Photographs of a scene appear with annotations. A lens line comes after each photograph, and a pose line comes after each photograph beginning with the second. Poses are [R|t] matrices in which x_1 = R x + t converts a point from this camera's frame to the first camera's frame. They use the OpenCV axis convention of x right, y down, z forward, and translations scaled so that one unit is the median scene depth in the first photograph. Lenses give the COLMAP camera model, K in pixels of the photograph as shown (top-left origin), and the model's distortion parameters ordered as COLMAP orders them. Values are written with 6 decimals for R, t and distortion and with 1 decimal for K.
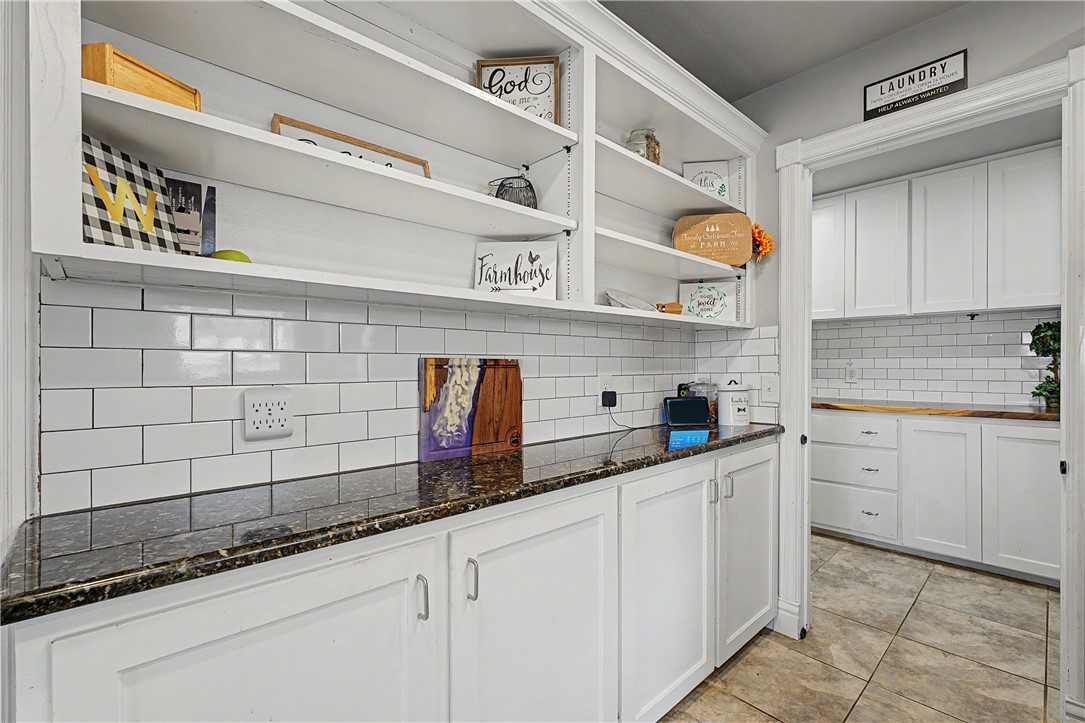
lens RADIAL K [[480.7, 0, 547.2], [0, 480.7, 367.6], [0, 0, 1]] dist [0.004168, -0.000119]
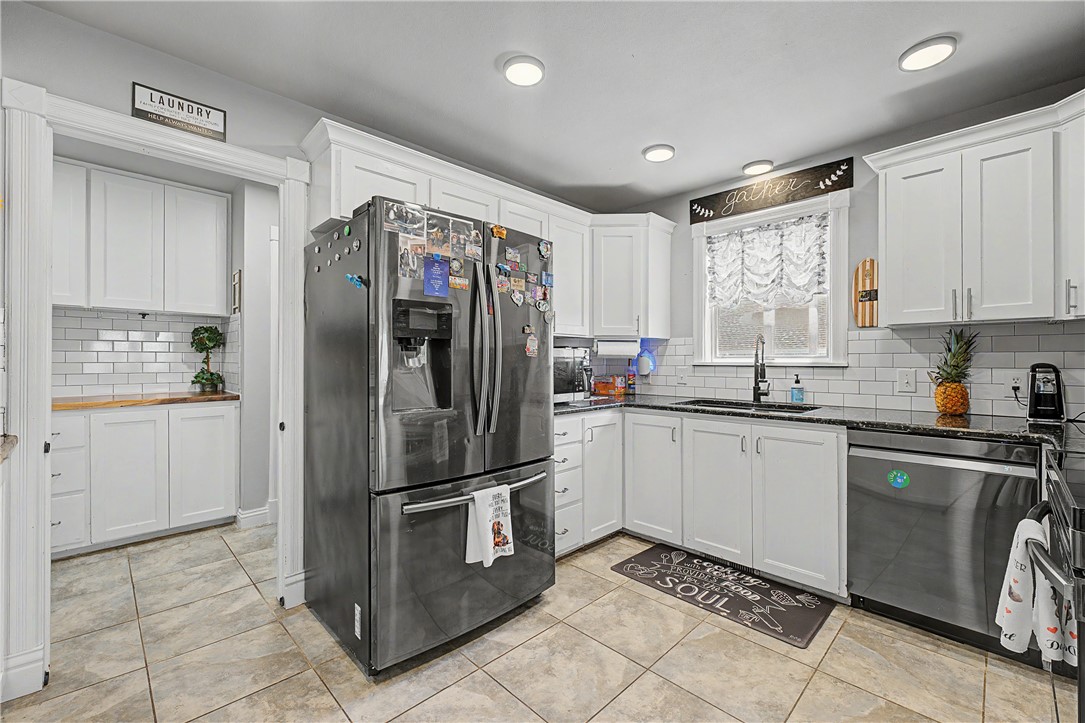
lens RADIAL K [[454.2, 0, 541.2], [0, 454.2, 361.2], [0, 0, 1]] dist [-0.001616, 0.001160]
pose [[-0.014172, -0.001575, 0.999898, -0.216444], [0.002727, 0.999995, 0.001614, 0.000284], [-0.999896, 0.002749, -0.014168, 0.116679]]
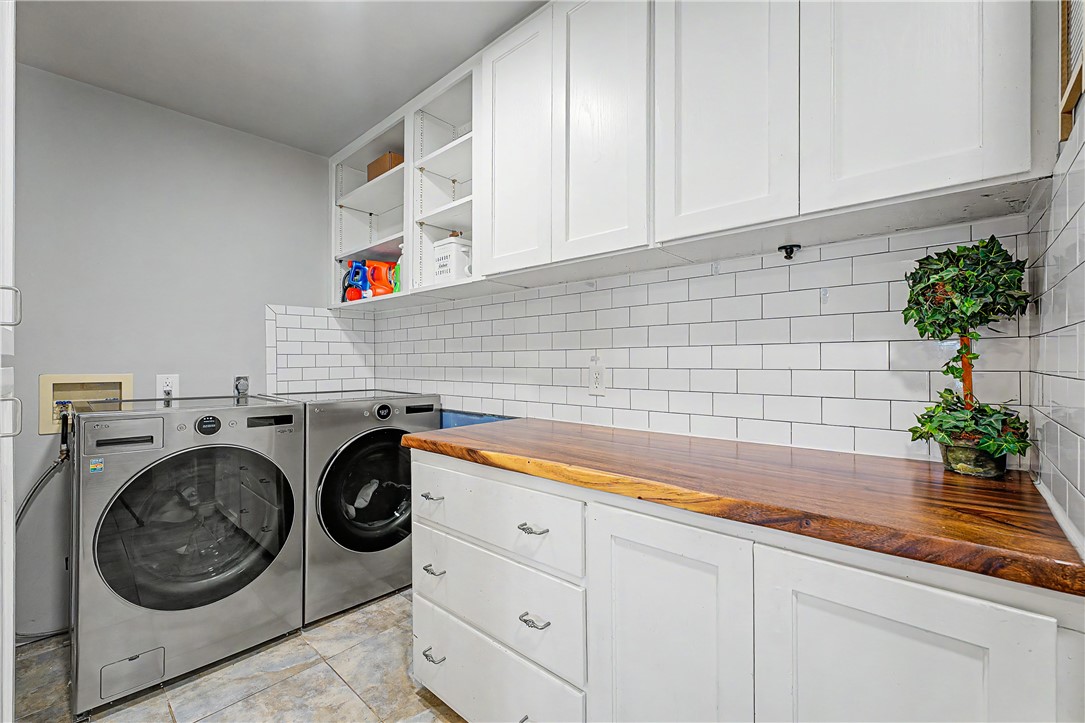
lens RADIAL K [[451.4, 0, 539.4], [0, 451.4, 364.2], [0, 0, 1]] dist [-0.000104, 0.000155]
pose [[0.997620, 0.001615, 0.068938, 0.750388], [-0.001451, 0.999996, -0.002423, -0.001571], [-0.068941, 0.002317, 0.997618, 0.723637]]
